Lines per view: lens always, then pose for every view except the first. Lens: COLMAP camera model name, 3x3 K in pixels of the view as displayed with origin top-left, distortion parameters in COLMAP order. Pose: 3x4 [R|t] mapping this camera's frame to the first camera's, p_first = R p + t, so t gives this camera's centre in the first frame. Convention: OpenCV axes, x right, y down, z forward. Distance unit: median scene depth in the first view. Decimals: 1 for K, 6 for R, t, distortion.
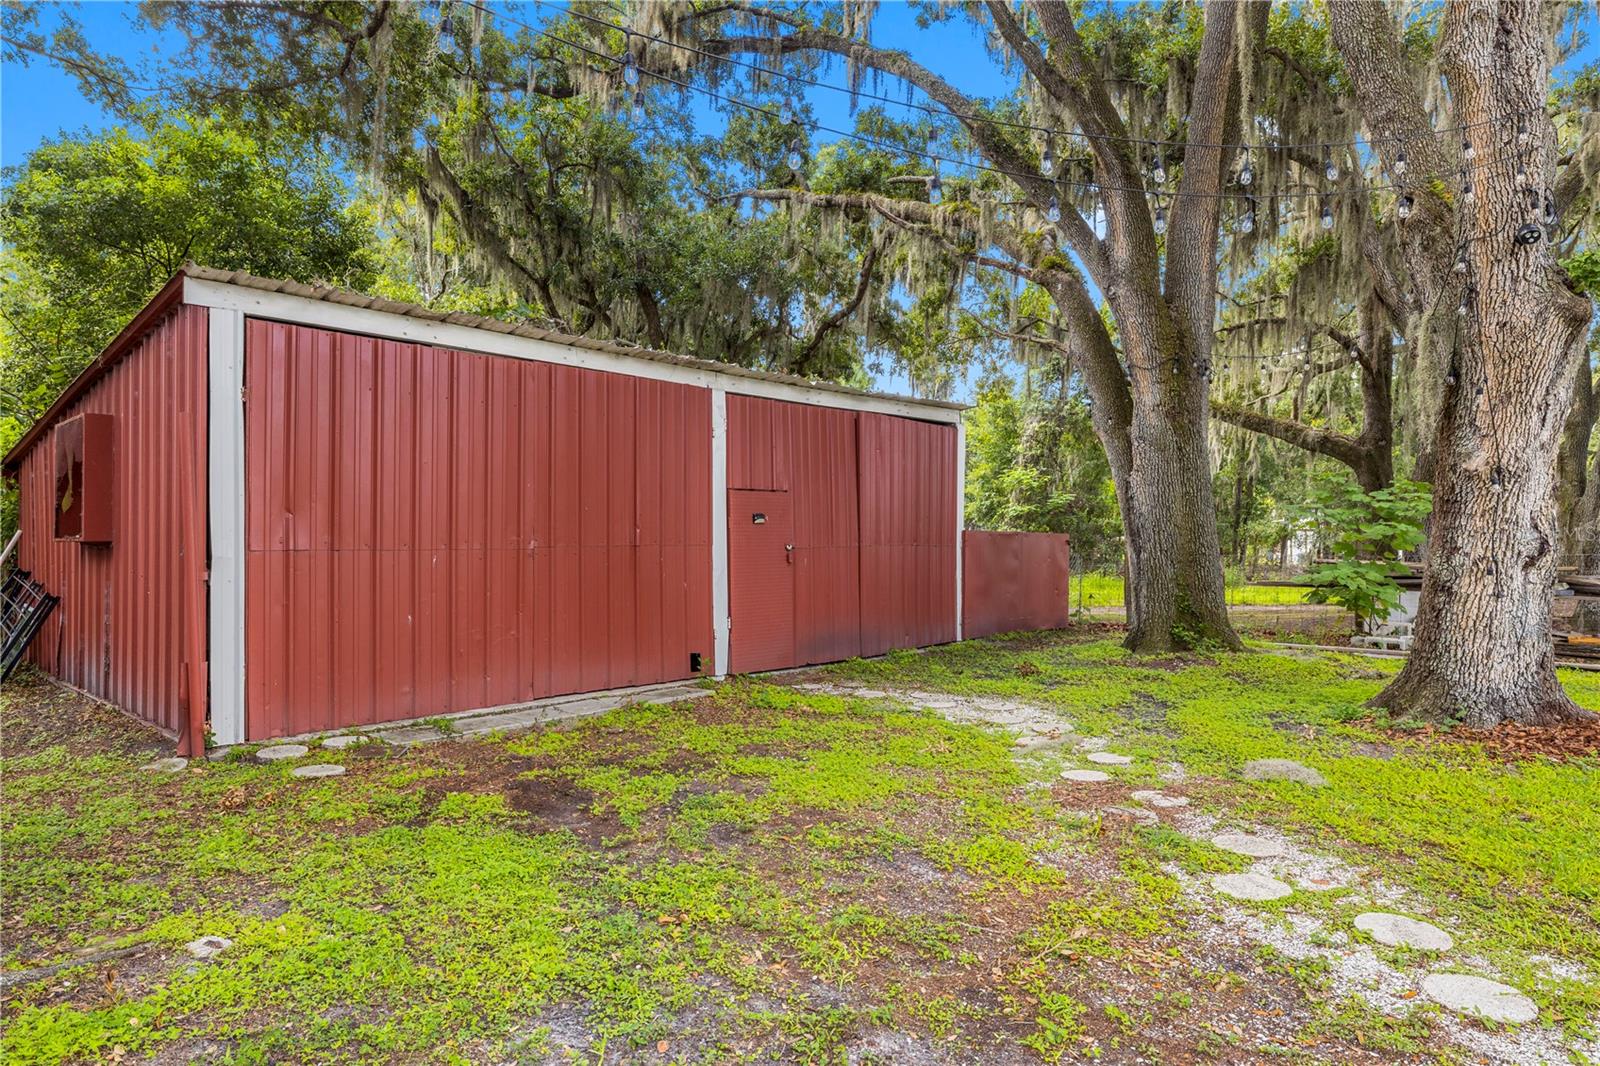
lens RADIAL K [[965.9, 0, 803.3], [0, 965.9, 534.6], [0, 0, 1]] dist [0.007191, 0.000784]
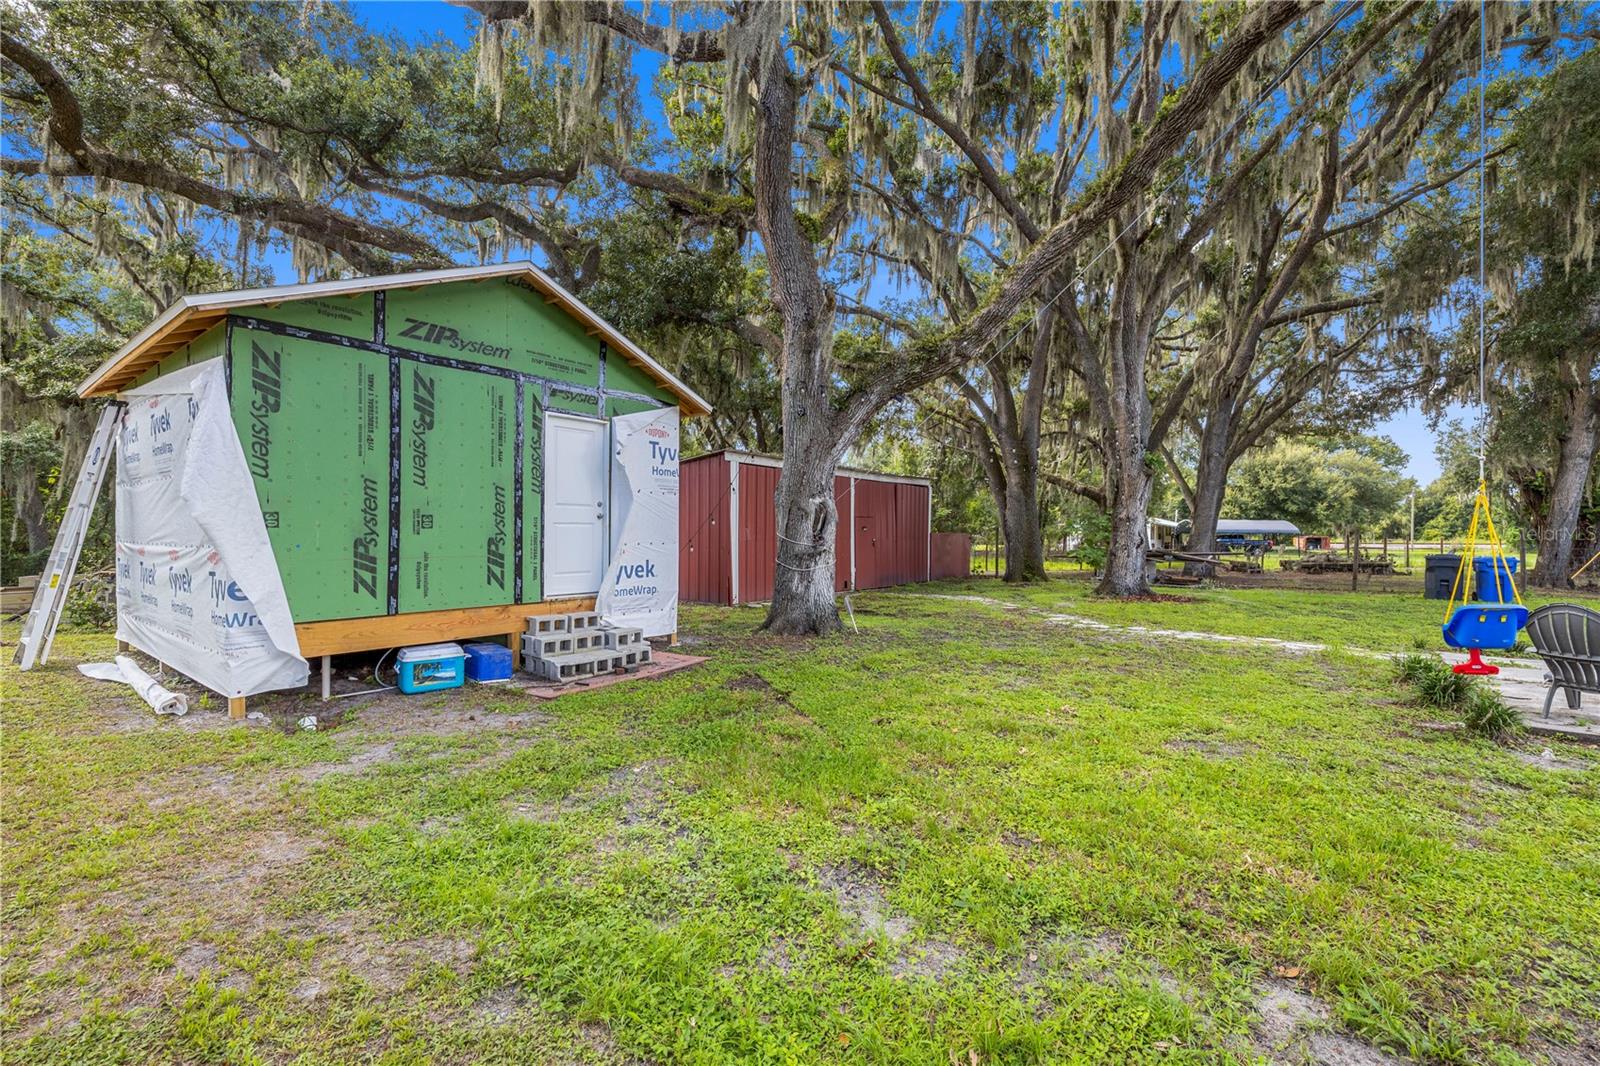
lens RADIAL K [[677.4, 0, 799.1], [0, 677.4, 537.3], [0, 0, 1]] dist [-0.002522, -0.000477]
pose [[0.996122, 0.005737, 0.087797, -0.344925], [-0.006726, 0.999917, 0.010975, -0.010621], [-0.087727, -0.011523, 0.996078, -0.686486]]
